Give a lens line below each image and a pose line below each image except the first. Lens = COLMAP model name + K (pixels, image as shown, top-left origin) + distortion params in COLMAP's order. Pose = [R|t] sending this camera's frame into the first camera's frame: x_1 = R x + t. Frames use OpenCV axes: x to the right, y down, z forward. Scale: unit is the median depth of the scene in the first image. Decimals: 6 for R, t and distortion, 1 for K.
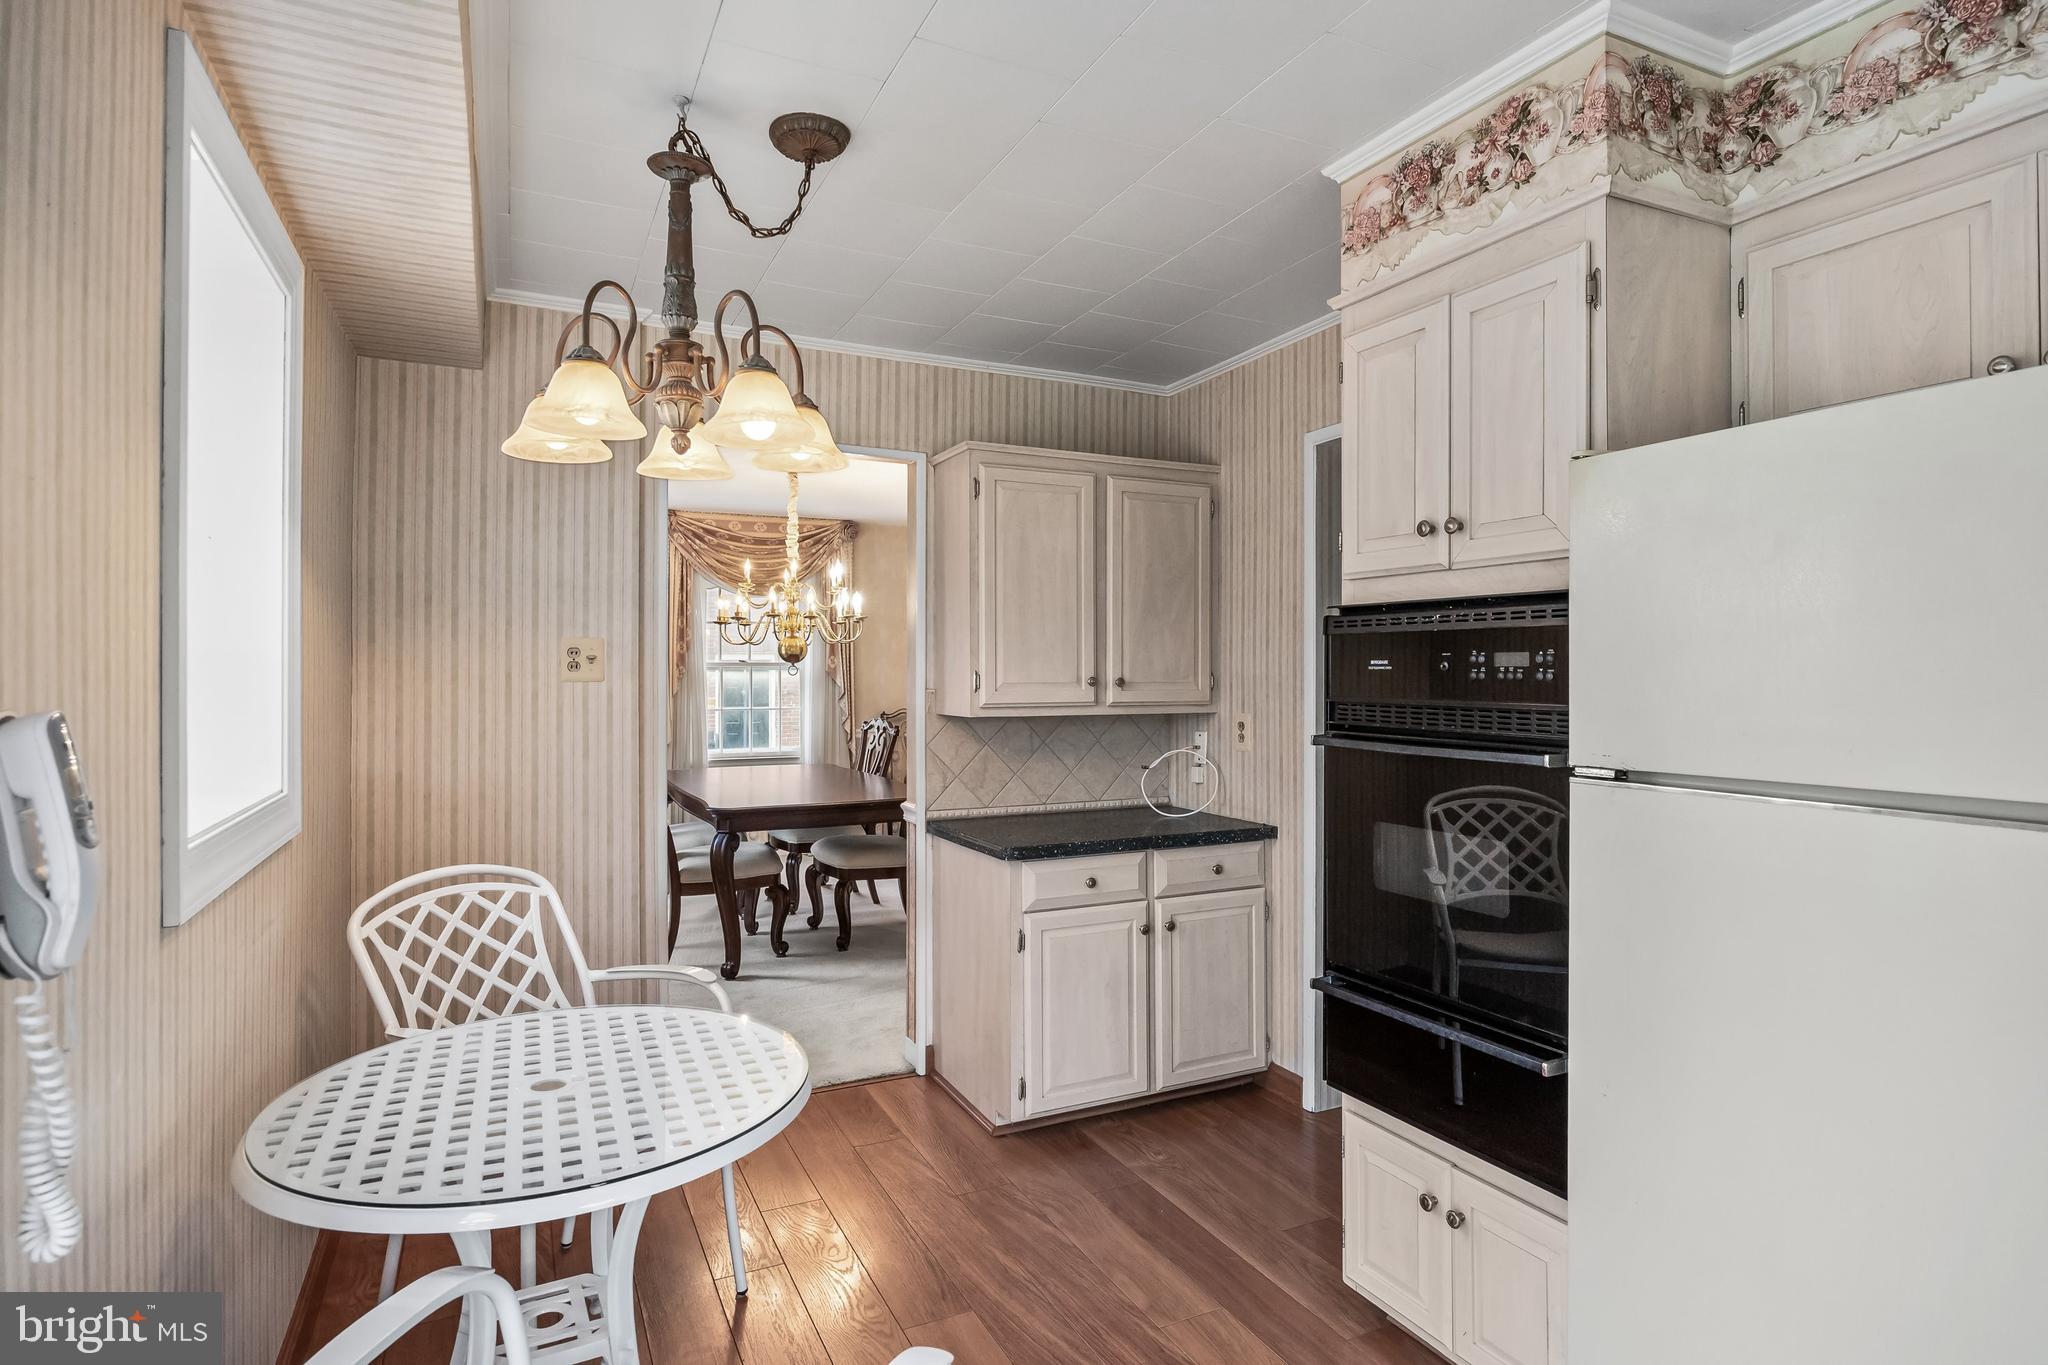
lens RADIAL K [[1087.7, 0, 1033.2], [0, 1087.7, 664.2], [0, 0, 1]] dist [-0.007080, 0.001176]
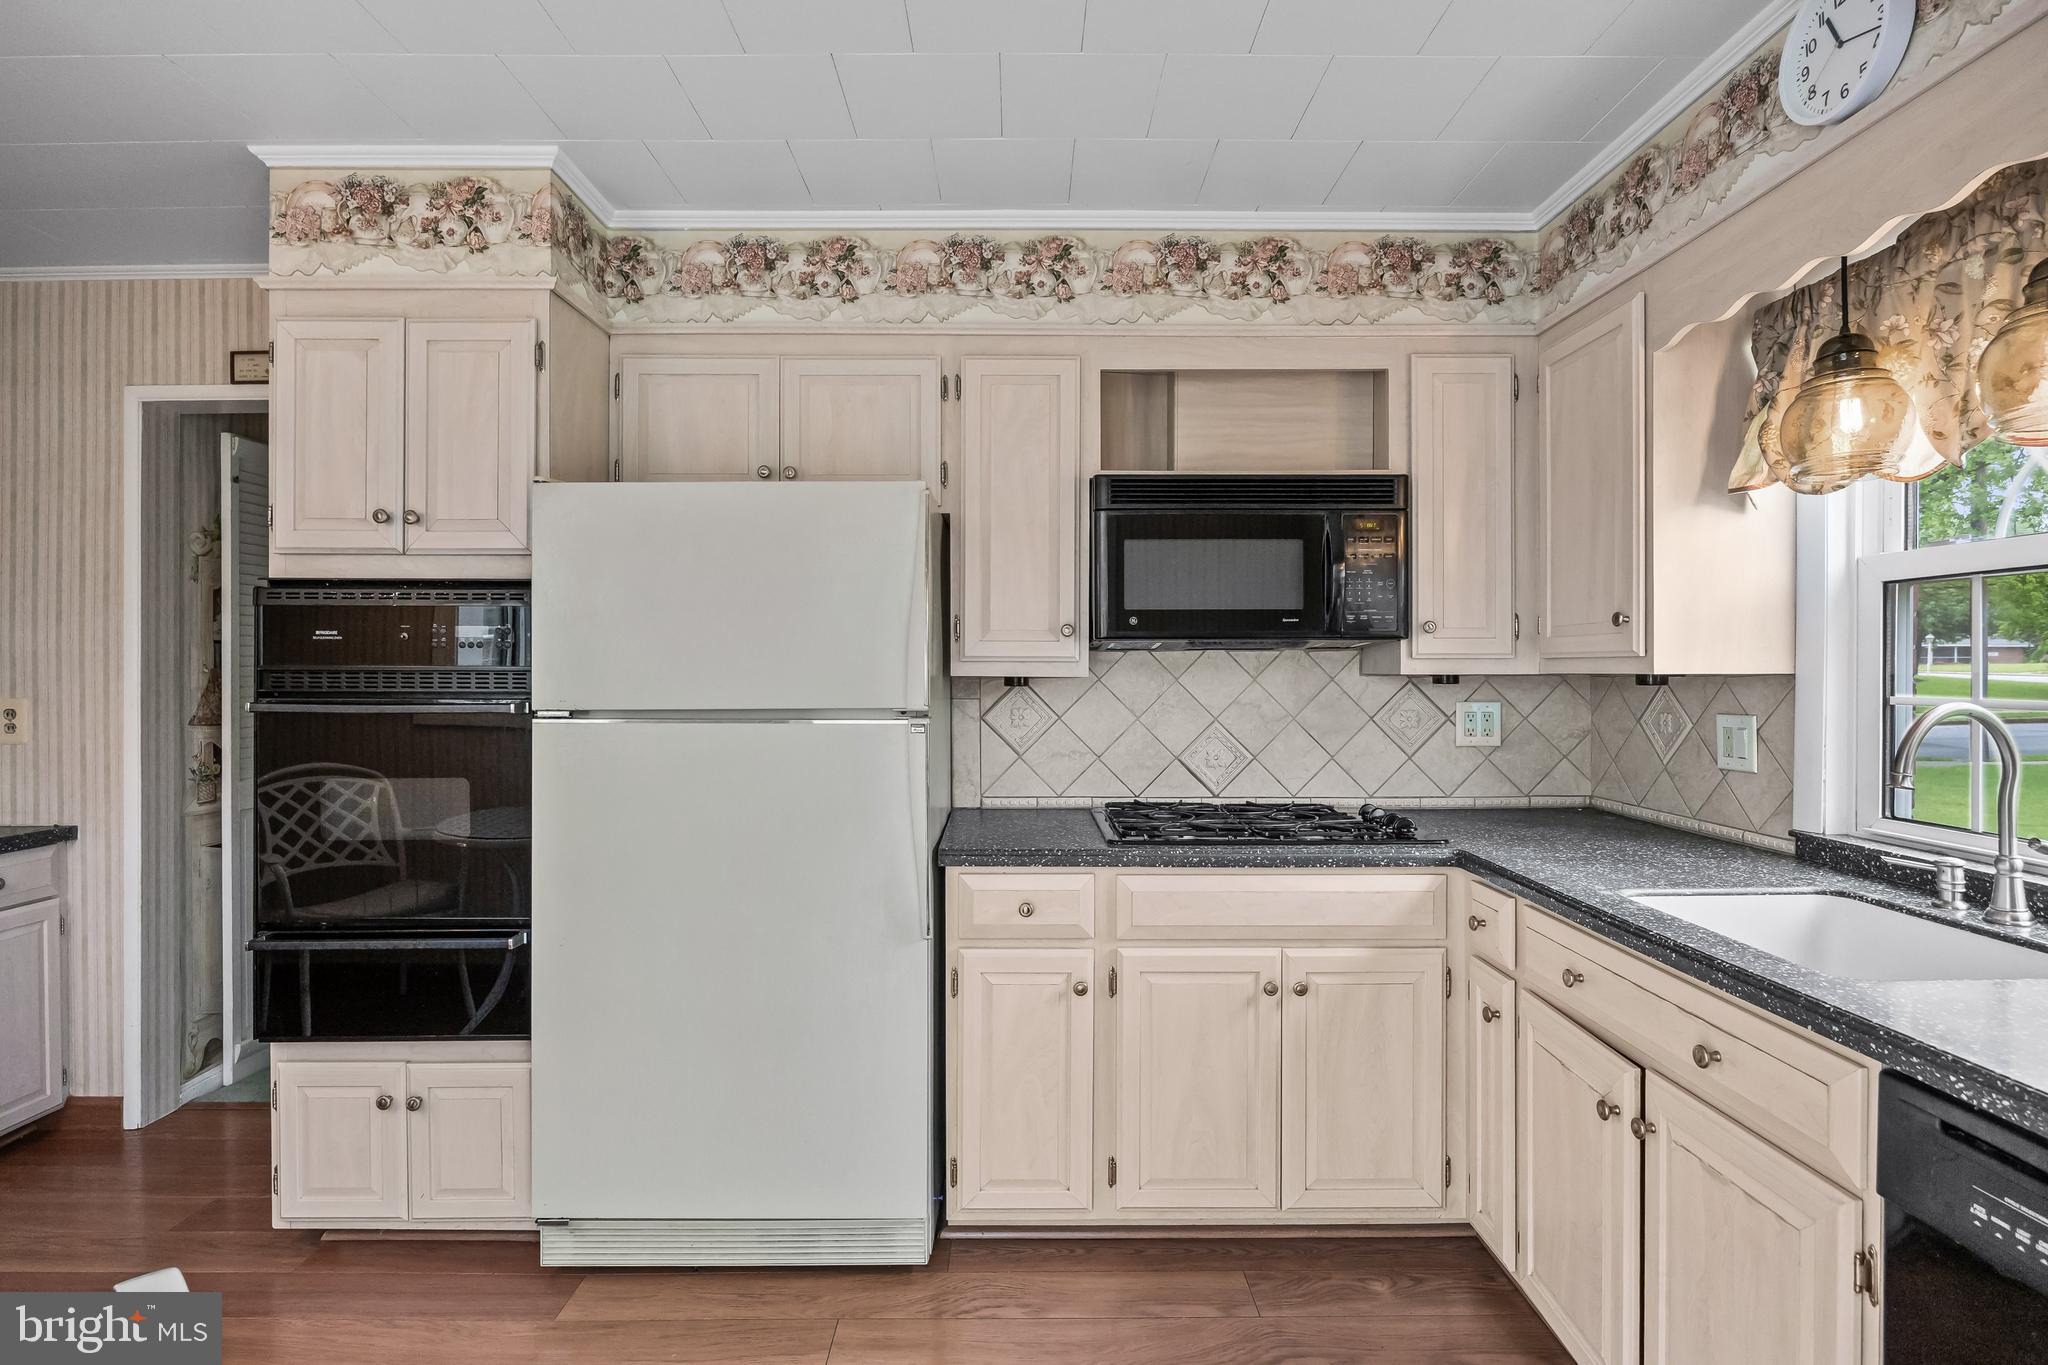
lens RADIAL K [[1022.7, 0, 1037.3], [0, 1022.7, 679.1], [0, 0, 1]] dist [-0.007595, 0.002854]
pose [[0.428347, -0.005899, 0.903595, -0.321810], [-0.005589, 0.999942, 0.009177, 0.033769], [-0.903597, -0.008981, 0.428289, -0.086824]]
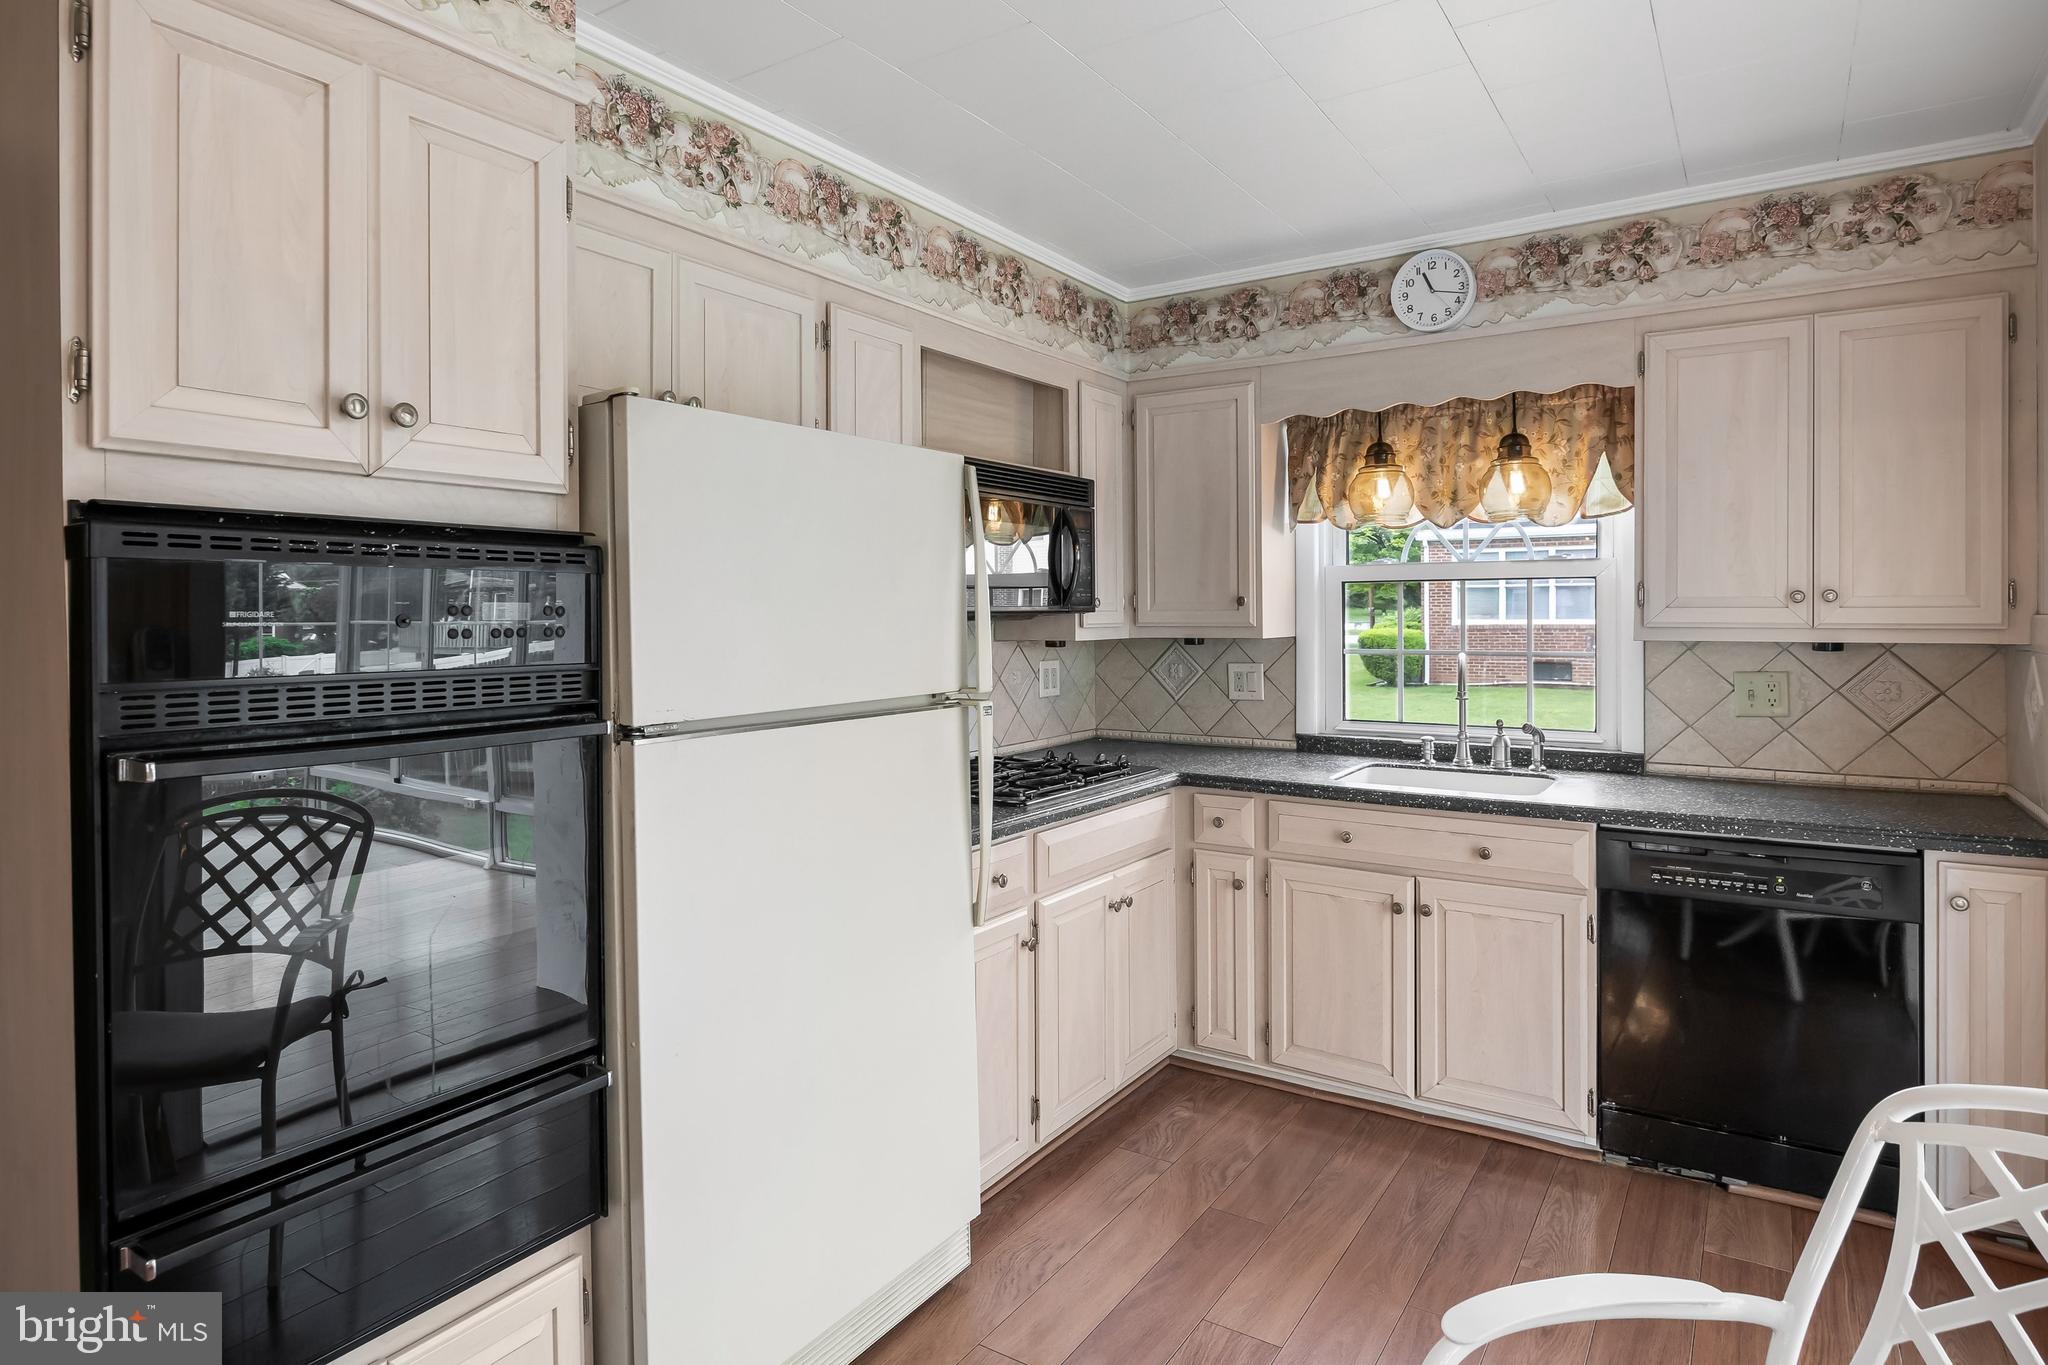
lens RADIAL K [[1087.7, 0, 1055.1], [0, 1087.7, 625.7], [0, 0, 1]] dist [-0.007080, 0.001176]
pose [[-0.493546, -0.002294, 0.869716, -0.410115], [0.004100, 0.999979, 0.004964, 0.002747], [-0.869710, 0.006016, -0.493527, 0.981652]]
